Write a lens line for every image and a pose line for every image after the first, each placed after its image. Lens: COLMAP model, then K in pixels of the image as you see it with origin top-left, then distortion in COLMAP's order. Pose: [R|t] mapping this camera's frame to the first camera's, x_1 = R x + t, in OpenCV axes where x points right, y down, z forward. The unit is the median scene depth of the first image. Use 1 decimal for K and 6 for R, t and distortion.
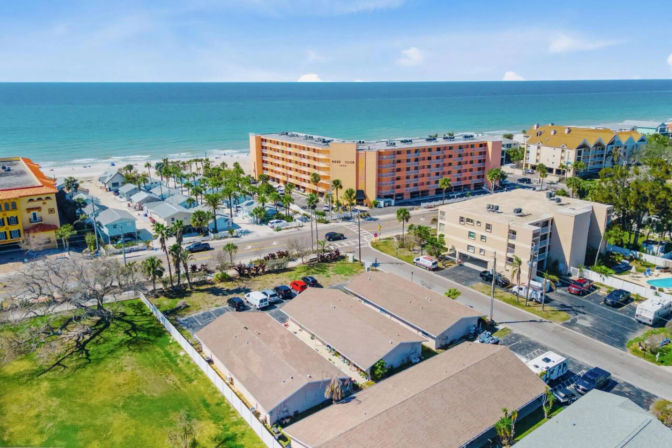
lens RADIAL K [[488.1, 0, 336.0], [0, 488.1, 224.0], [0, 0, 1]] dist [0.001566, 0.000557]
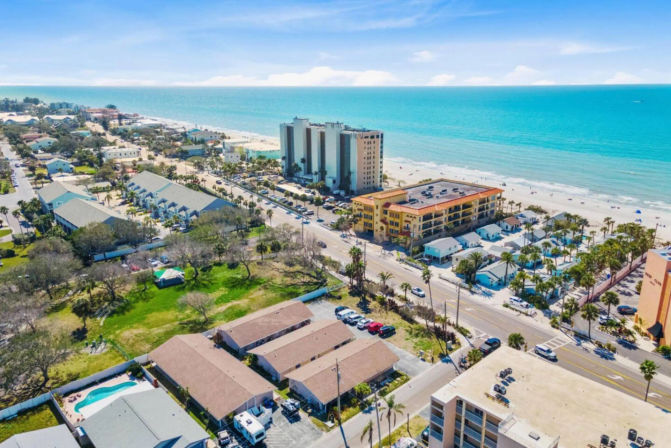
lens RADIAL K [[487.4, 0, 335.5], [0, 487.4, 224.0], [0, 0, 1]] dist [0.001566, 0.000557]
pose [[0.119061, 0.268485, -0.955898, 1.002699], [-0.282644, 0.932078, 0.226590, -0.363414], [0.951807, 0.243201, 0.186860, 0.552846]]
